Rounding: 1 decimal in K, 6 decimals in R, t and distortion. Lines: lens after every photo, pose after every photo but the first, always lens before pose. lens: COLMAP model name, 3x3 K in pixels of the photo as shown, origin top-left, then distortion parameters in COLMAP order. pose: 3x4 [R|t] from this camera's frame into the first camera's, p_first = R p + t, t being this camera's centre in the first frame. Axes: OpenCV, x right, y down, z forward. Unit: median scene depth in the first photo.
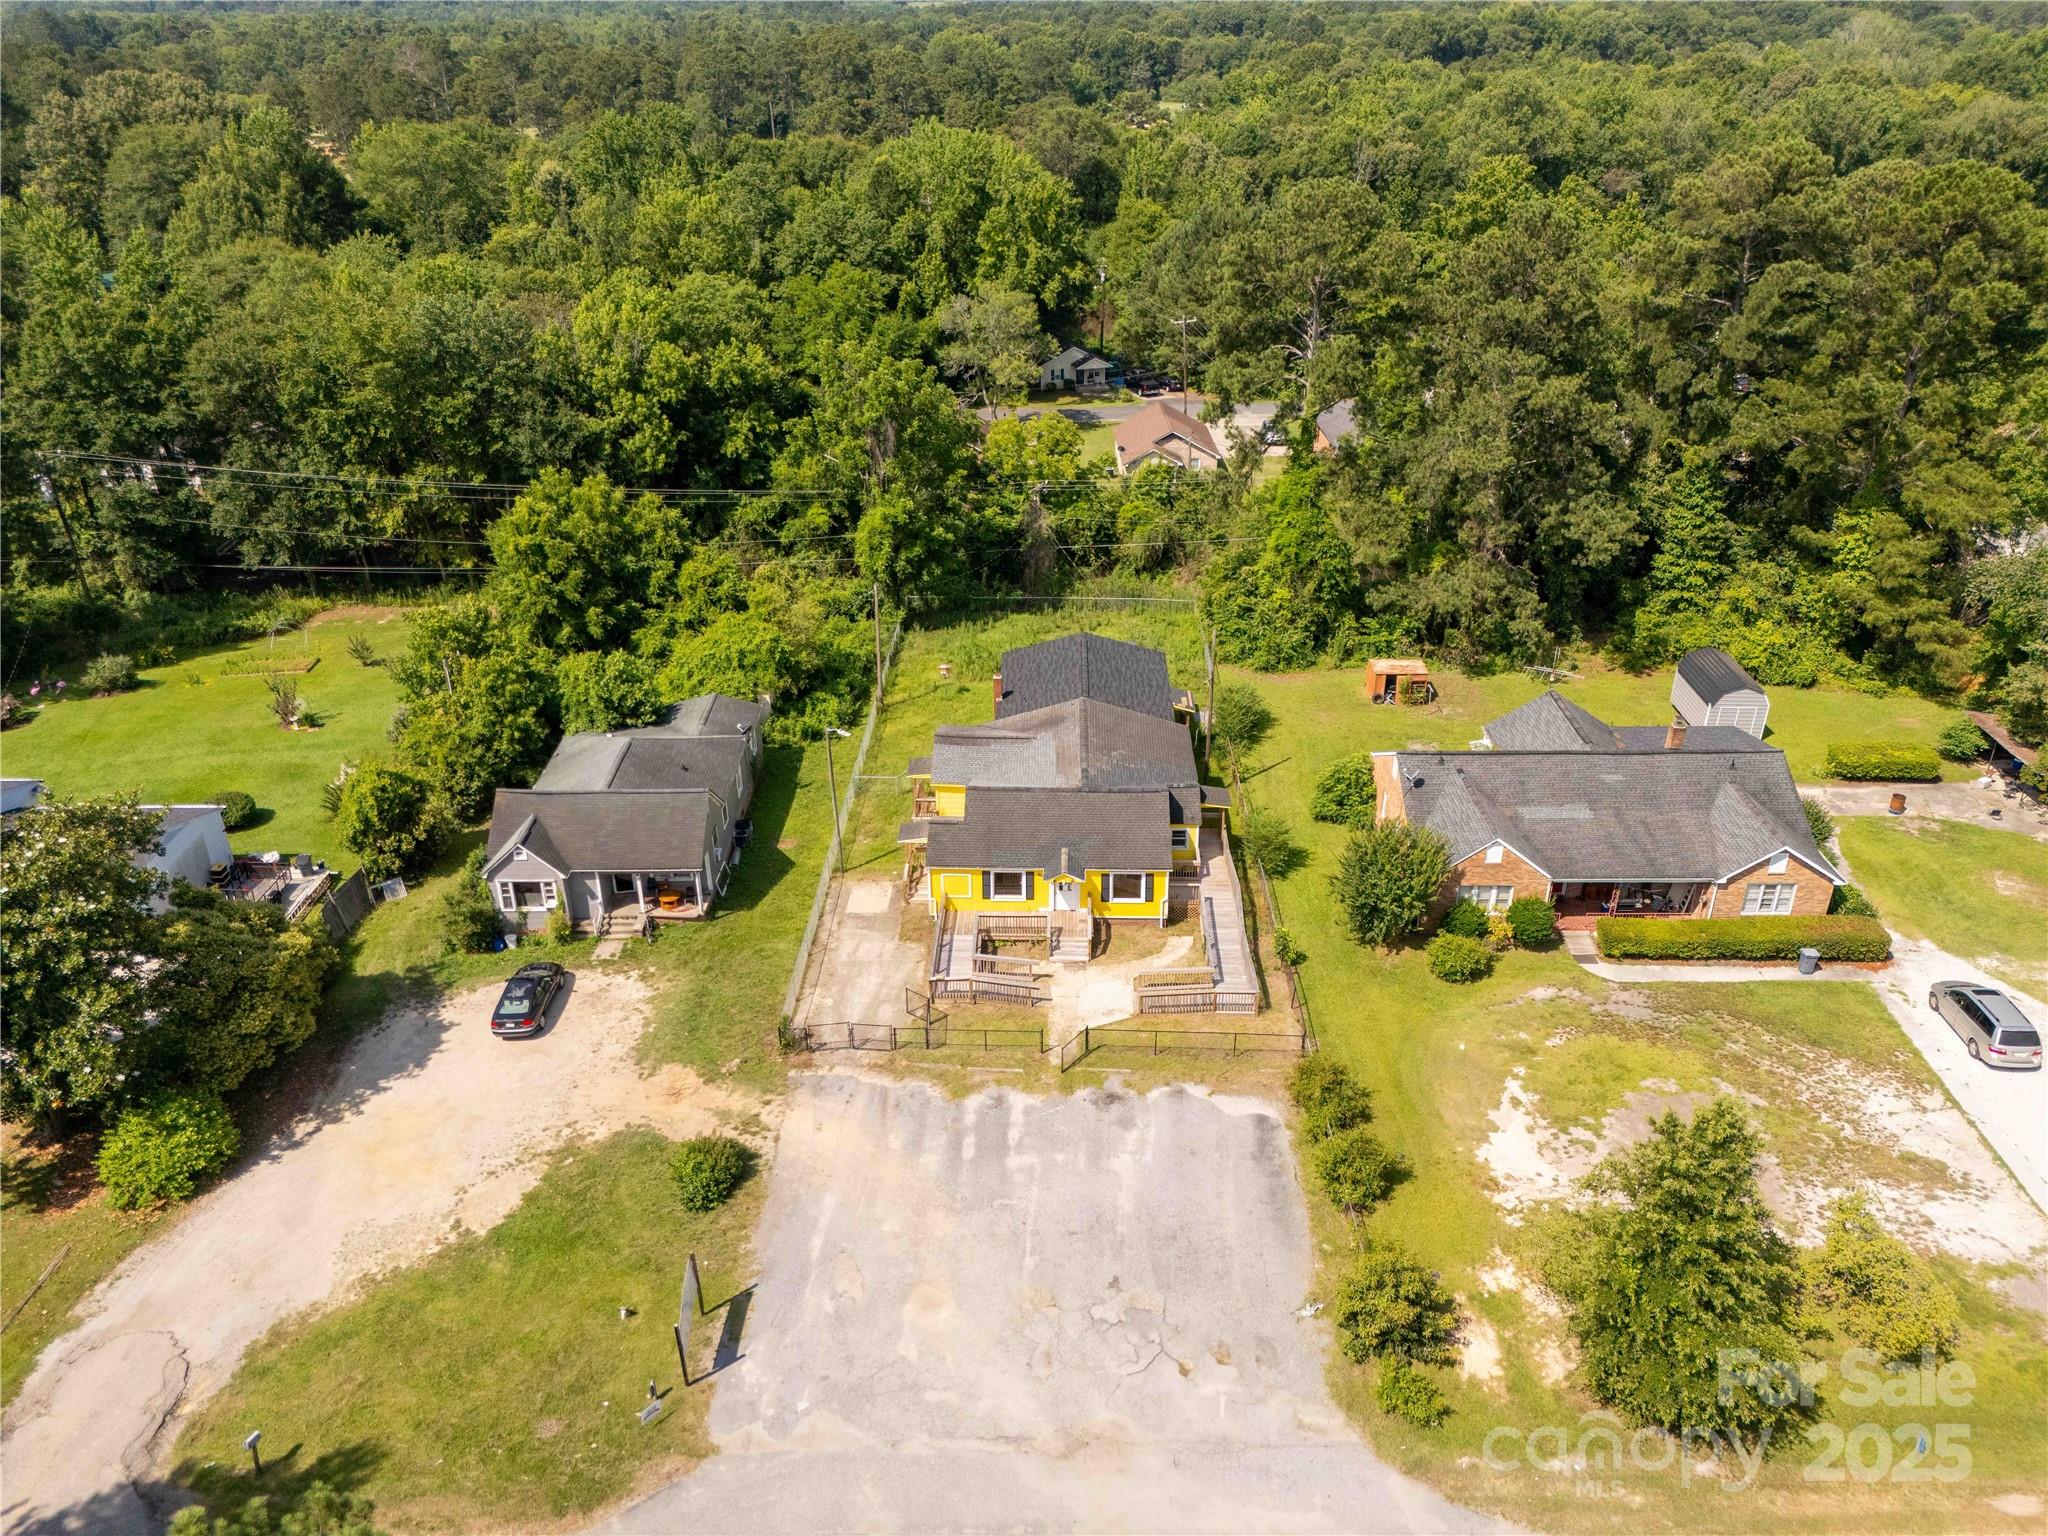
lens RADIAL K [[1522.4, 0, 1024.0], [0, 1522.4, 768.0], [0, 0, 1]] dist [0.084541, -0.082274]
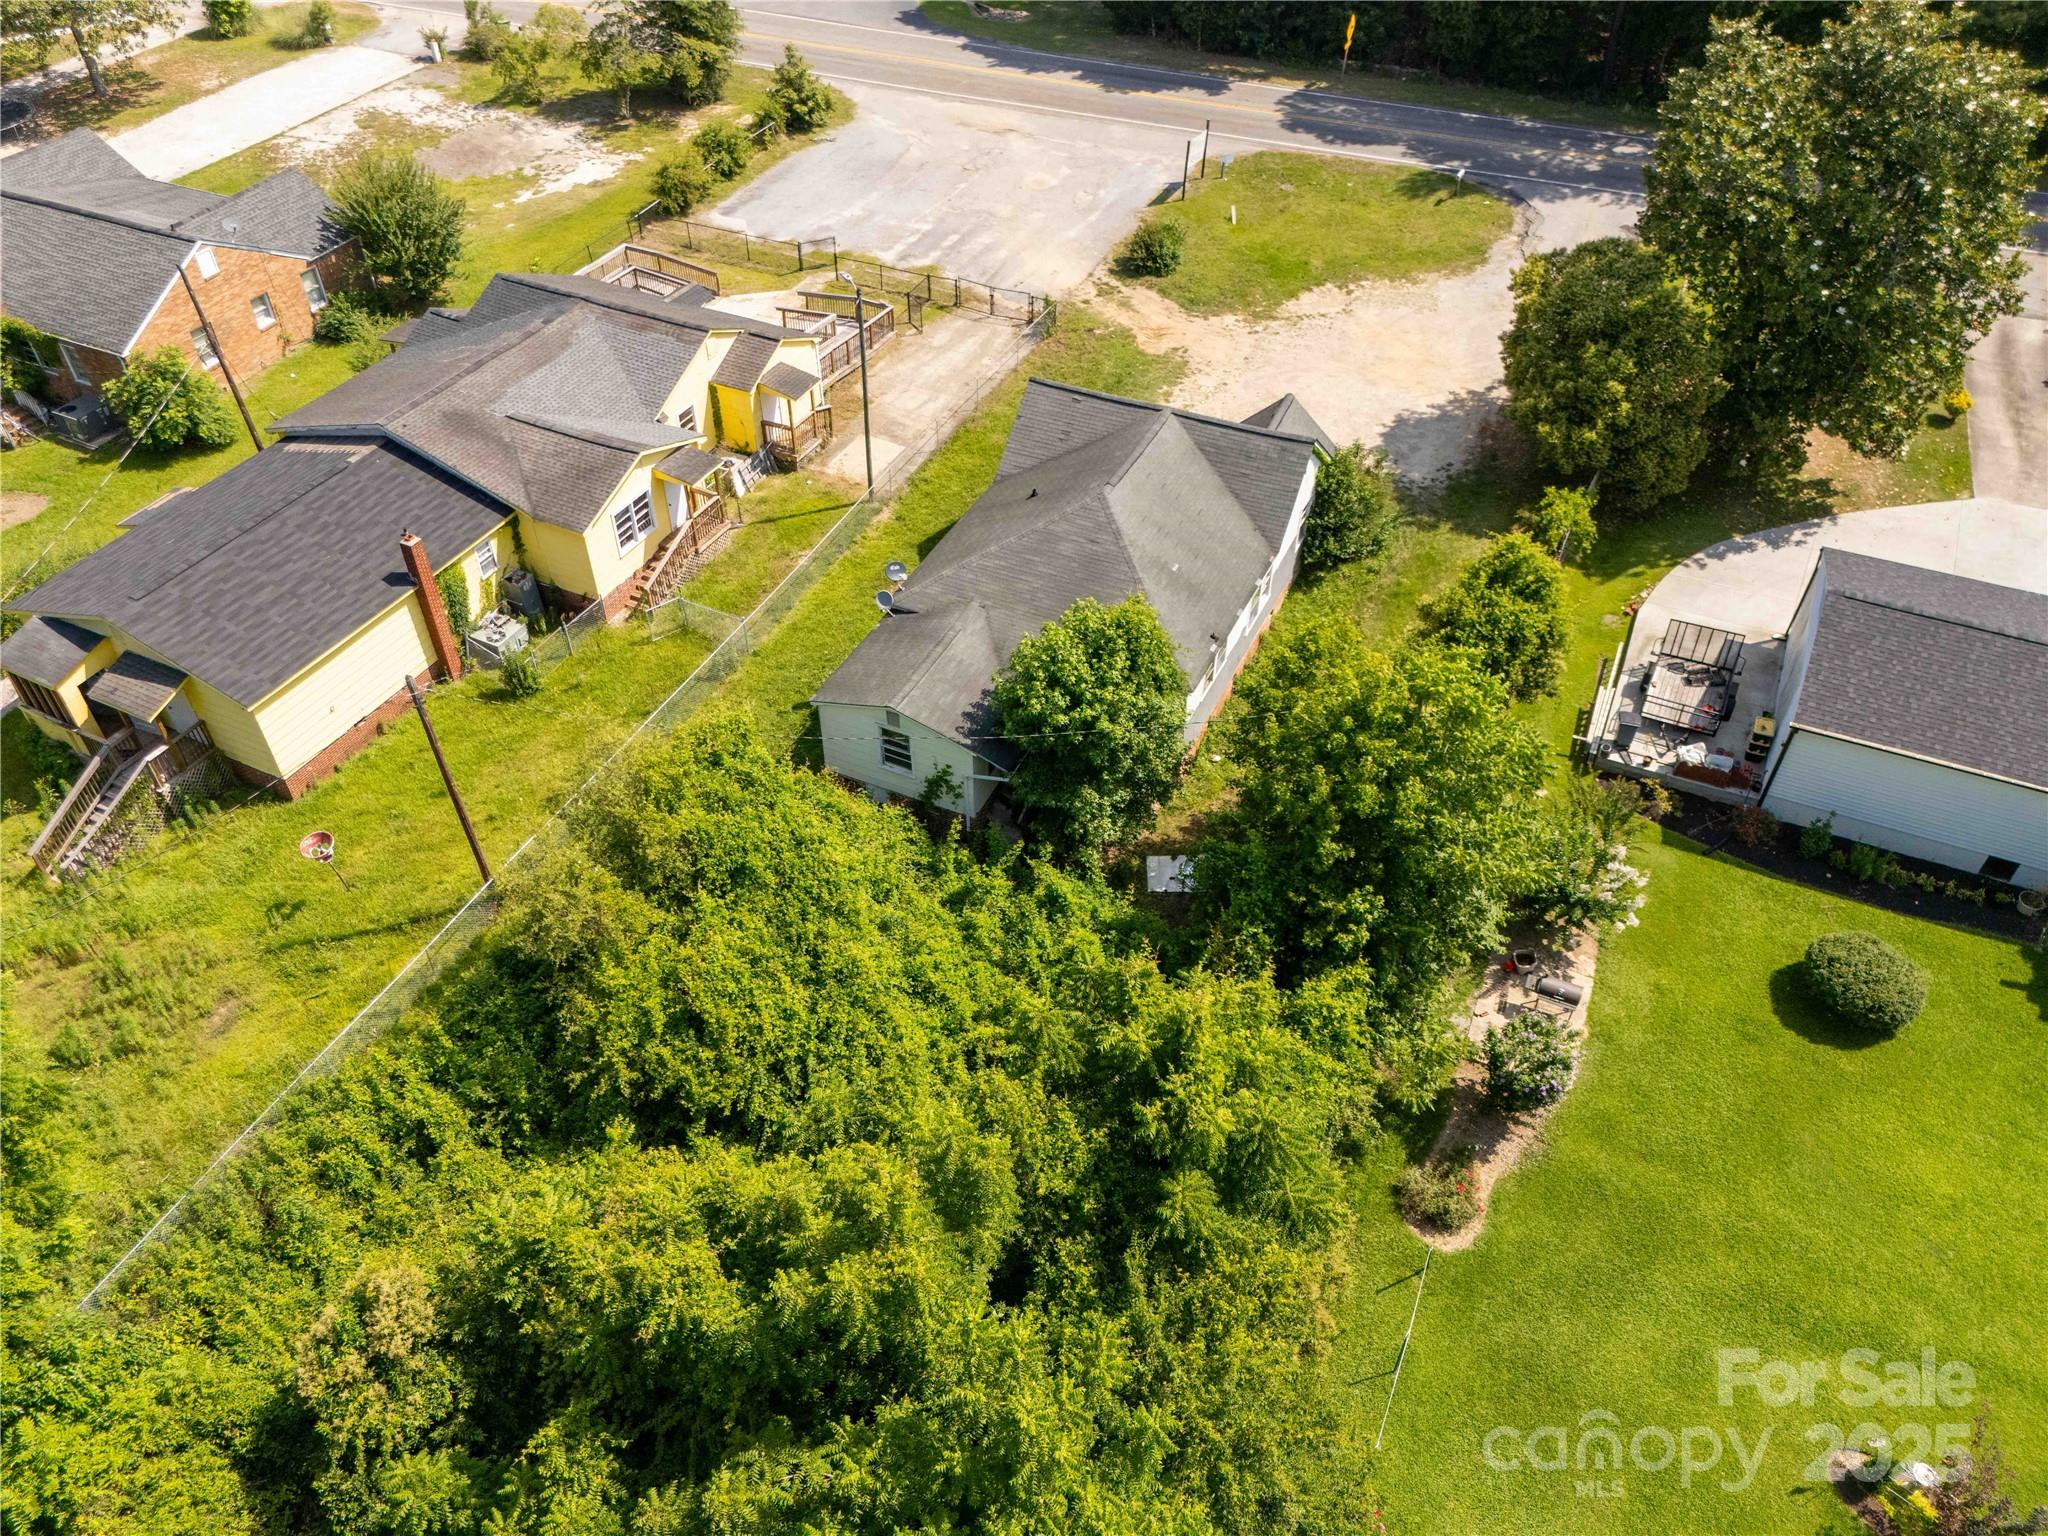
lens RADIAL K [[1514.6, 0, 1024.0], [0, 1514.6, 768.0], [0, 0, 1]] dist [0.037558, 0.002471]
pose [[-0.907148, -0.279806, 0.314311, -0.344695], [0.202144, 0.365347, 0.908658, -0.405825], [-0.369080, 0.887823, -0.274863, 0.982360]]
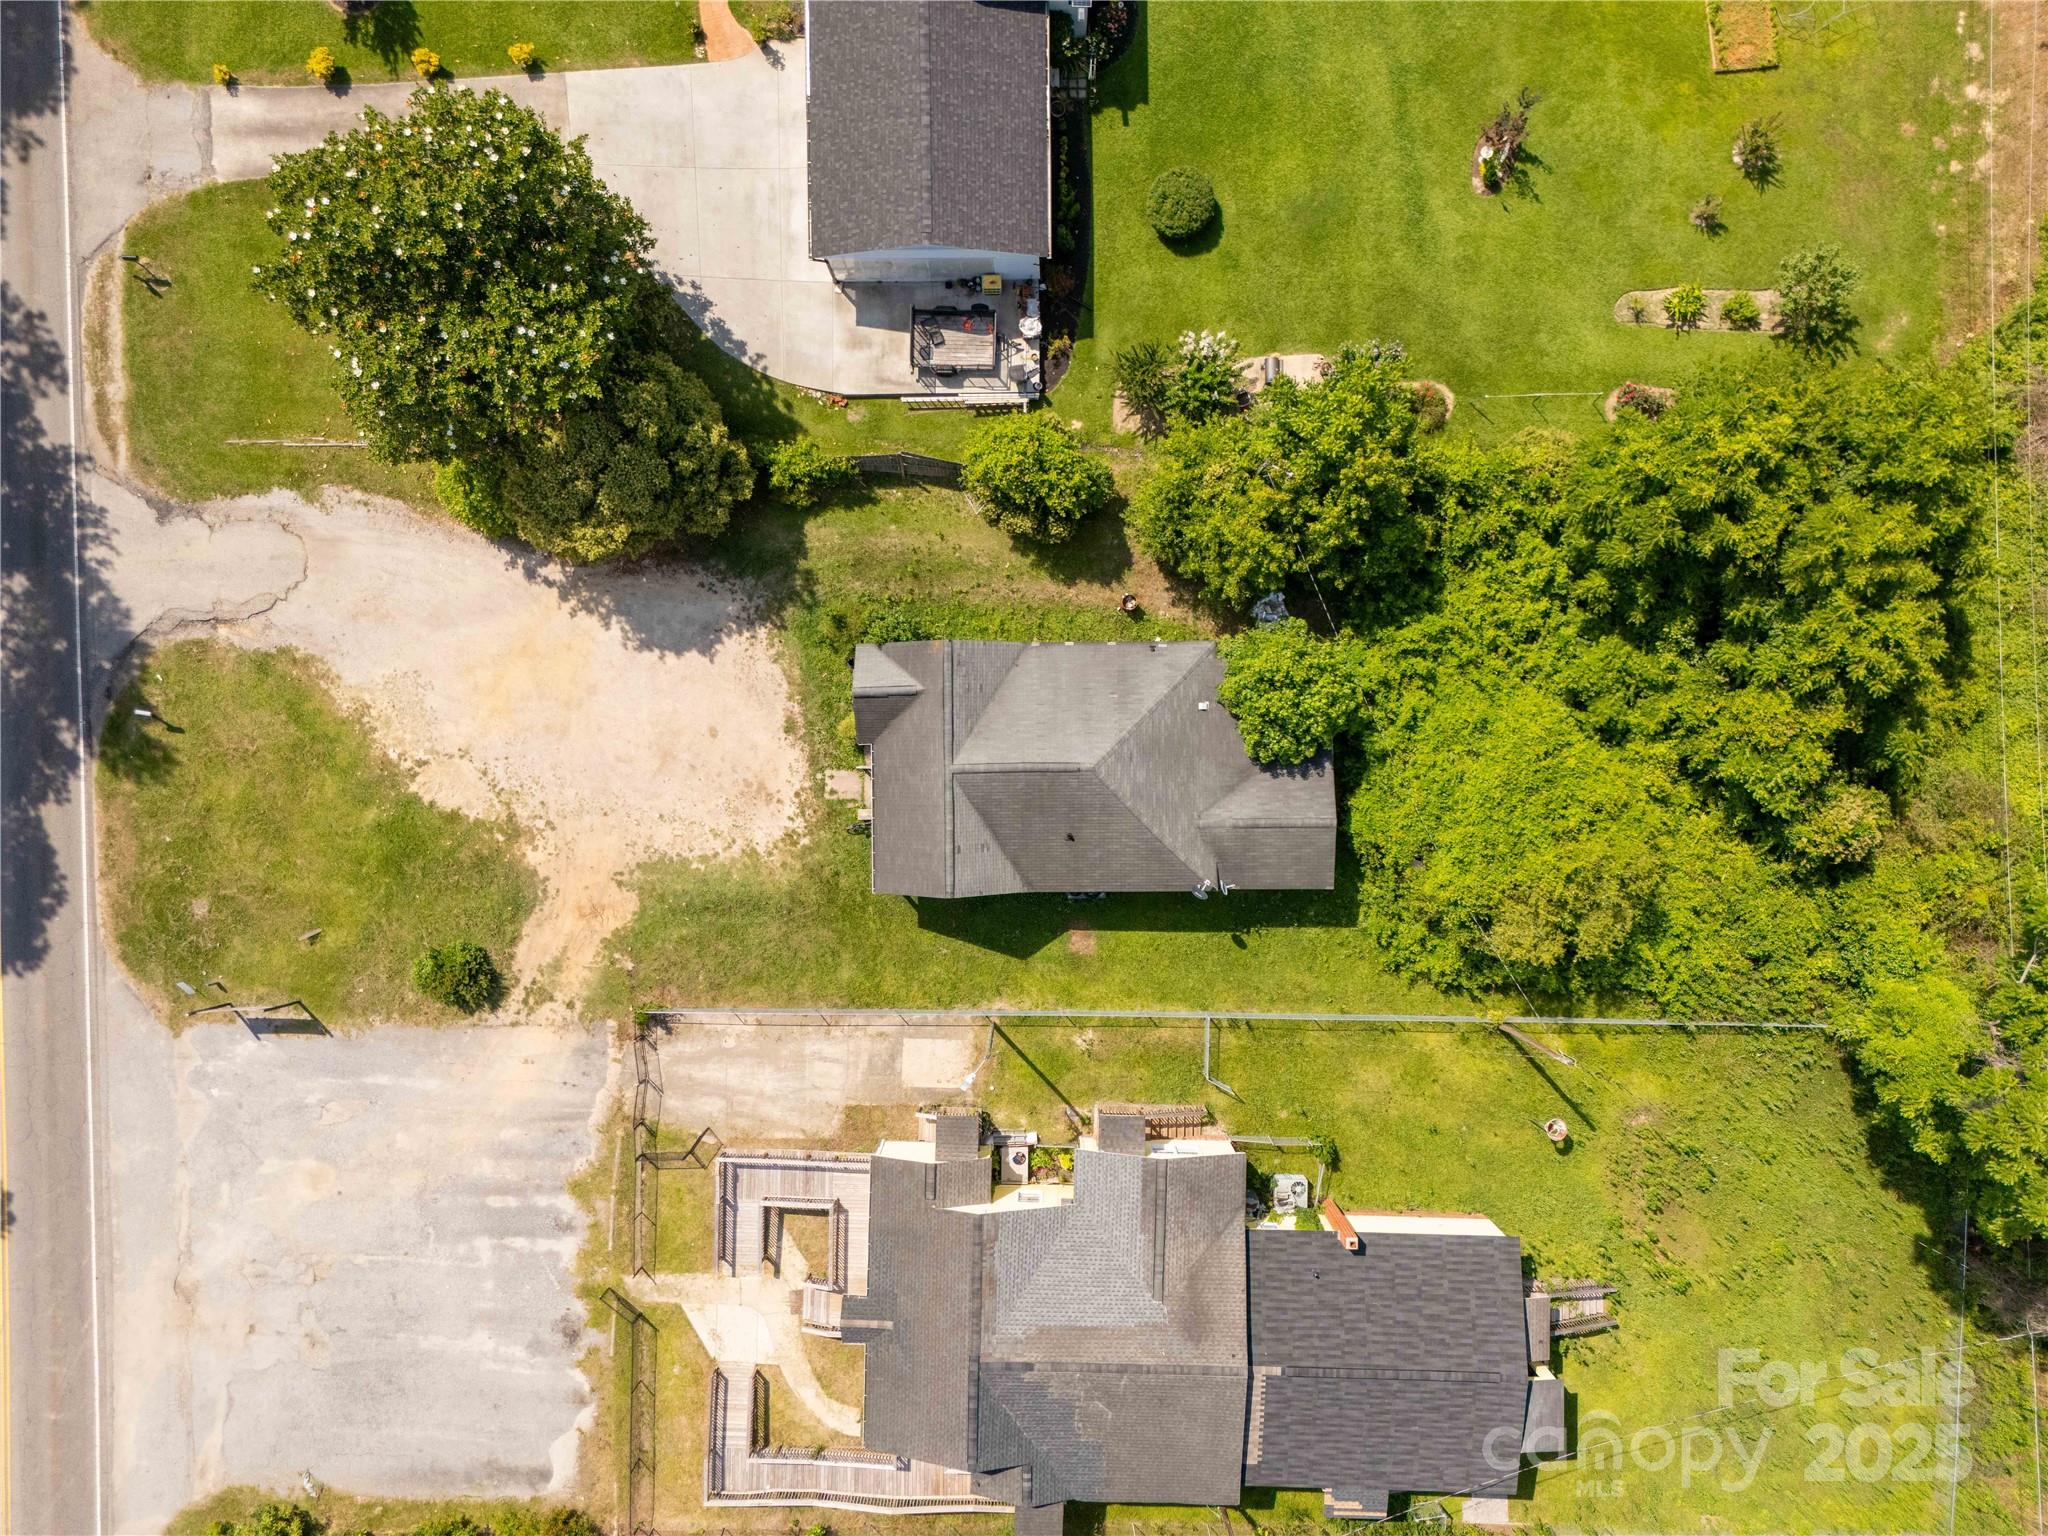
lens RADIAL K [[1522.4, 0, 1024.0], [0, 1522.4, 768.0], [0, 0, 1]] dist [0.084541, -0.082274]
pose [[0.010506, 0.999746, 0.019931, -0.211484], [-0.446027, -0.013154, 0.894923, -0.523454], [0.894958, -0.018291, 0.445775, 0.492090]]
